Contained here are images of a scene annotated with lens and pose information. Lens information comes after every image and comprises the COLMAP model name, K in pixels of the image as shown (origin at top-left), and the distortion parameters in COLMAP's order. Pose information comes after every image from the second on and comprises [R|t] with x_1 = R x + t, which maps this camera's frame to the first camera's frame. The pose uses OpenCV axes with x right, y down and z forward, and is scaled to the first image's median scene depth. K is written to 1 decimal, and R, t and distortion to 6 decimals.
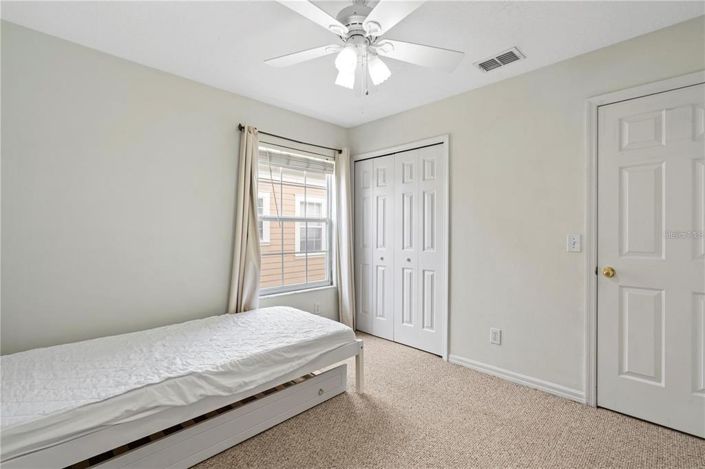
lens RADIAL K [[326.1, 0, 353.9], [0, 326.1, 233.0], [0, 0, 1]] dist [-0.001762, 0.000225]
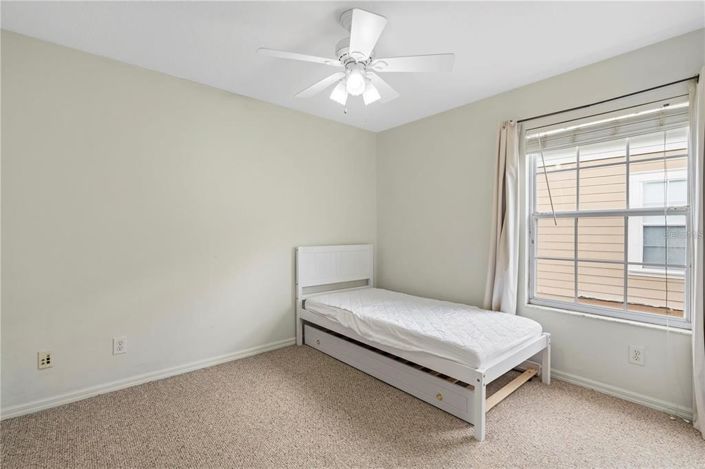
lens RADIAL K [[326.1, 0, 354.7], [0, 326.1, 232.9], [0, 0, 1]] dist [-0.001762, 0.000225]
pose [[-0.082634, 0.007005, -0.996555, 0.872141], [-0.007348, 0.999944, 0.007639, -0.002932], [0.996553, 0.007954, -0.082578, 0.820890]]
